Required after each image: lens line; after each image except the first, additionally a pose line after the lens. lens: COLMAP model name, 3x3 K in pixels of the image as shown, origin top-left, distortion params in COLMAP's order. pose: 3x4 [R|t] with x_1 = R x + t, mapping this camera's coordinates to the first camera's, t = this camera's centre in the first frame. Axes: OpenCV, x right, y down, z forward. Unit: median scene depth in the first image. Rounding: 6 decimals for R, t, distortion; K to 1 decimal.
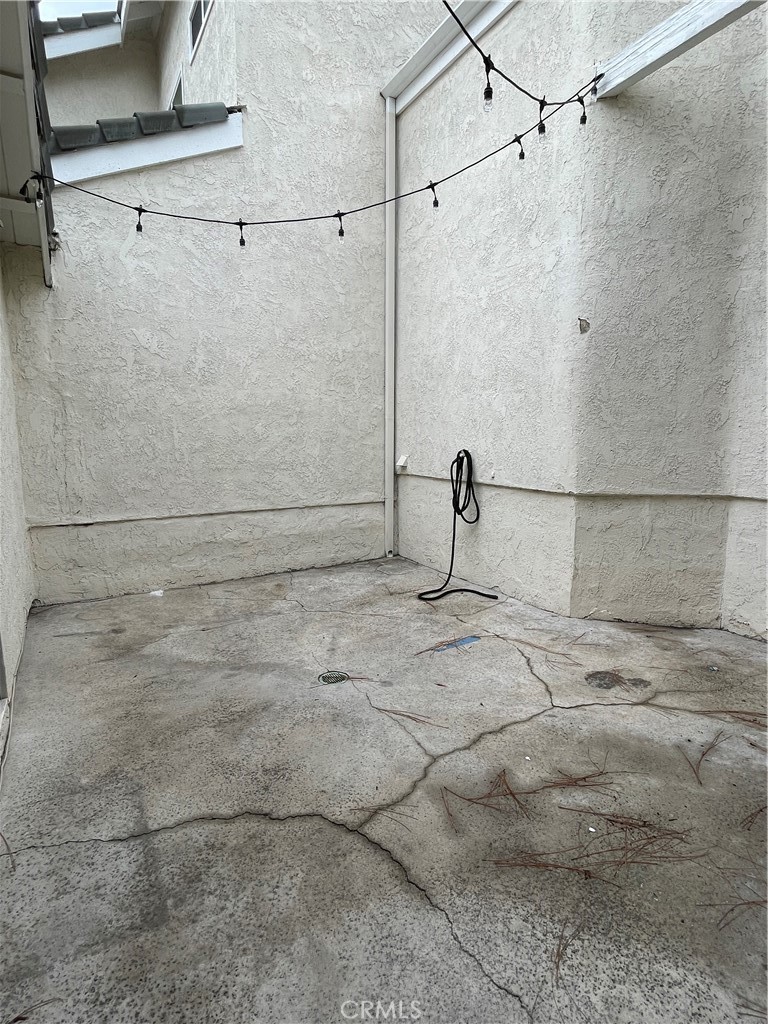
lens RADIAL K [[545.3, 0, 380.8], [0, 545.3, 512.6], [0, 0, 1]] dist [-0.002191, -0.000157]
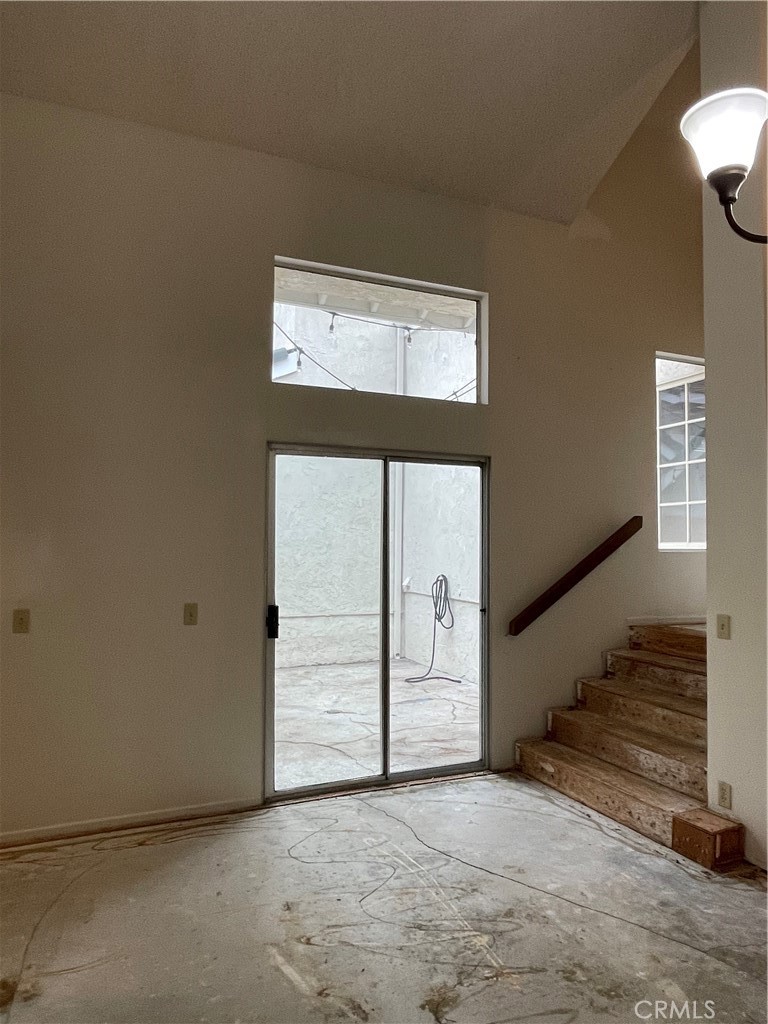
lens RADIAL K [[712.1, 0, 382.5], [0, 712.1, 505.9], [0, 0, 1]] dist [0.004294, -0.007254]
pose [[0.994043, 0.003642, -0.108931, 0.202709], [-0.024662, 0.981035, -0.192254, 0.067298], [0.106165, 0.193795, 0.975281, -0.838316]]
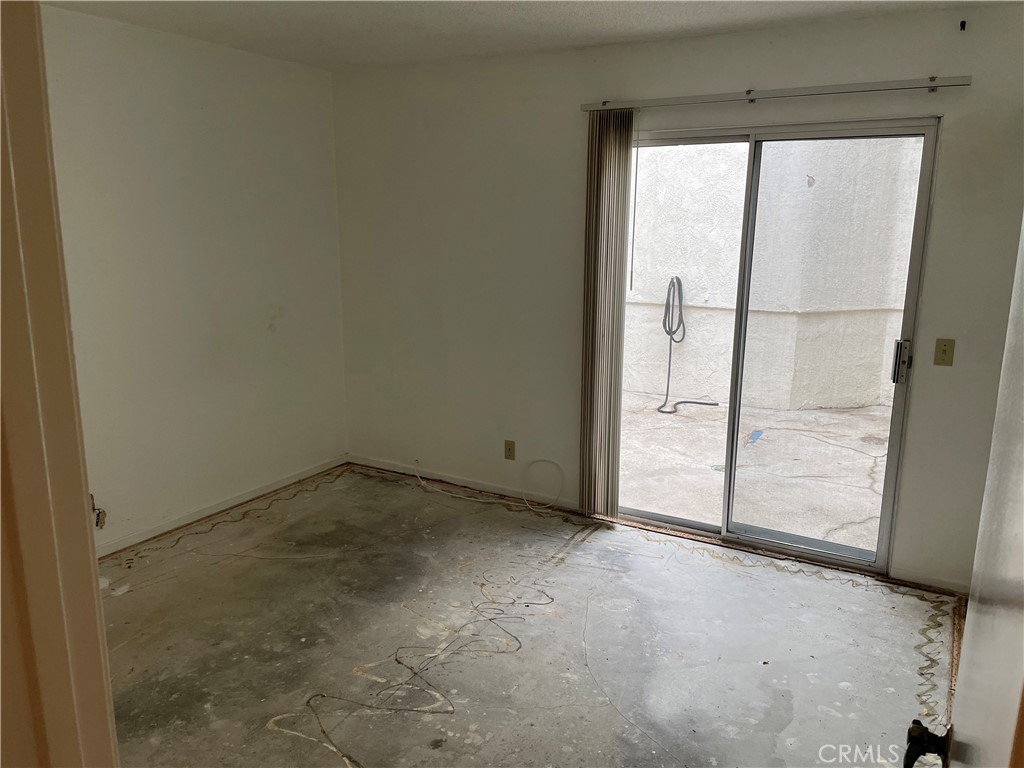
lens RADIAL K [[771.8, 0, 517.1], [0, 771.8, 390.8], [0, 0, 1]] dist [0.043638, -0.064752]
pose [[0.870154, -0.098228, 0.482891, -0.923901], [0.060170, 0.993778, 0.093725, -0.051909], [-0.489093, -0.052500, 0.870650, -0.223118]]
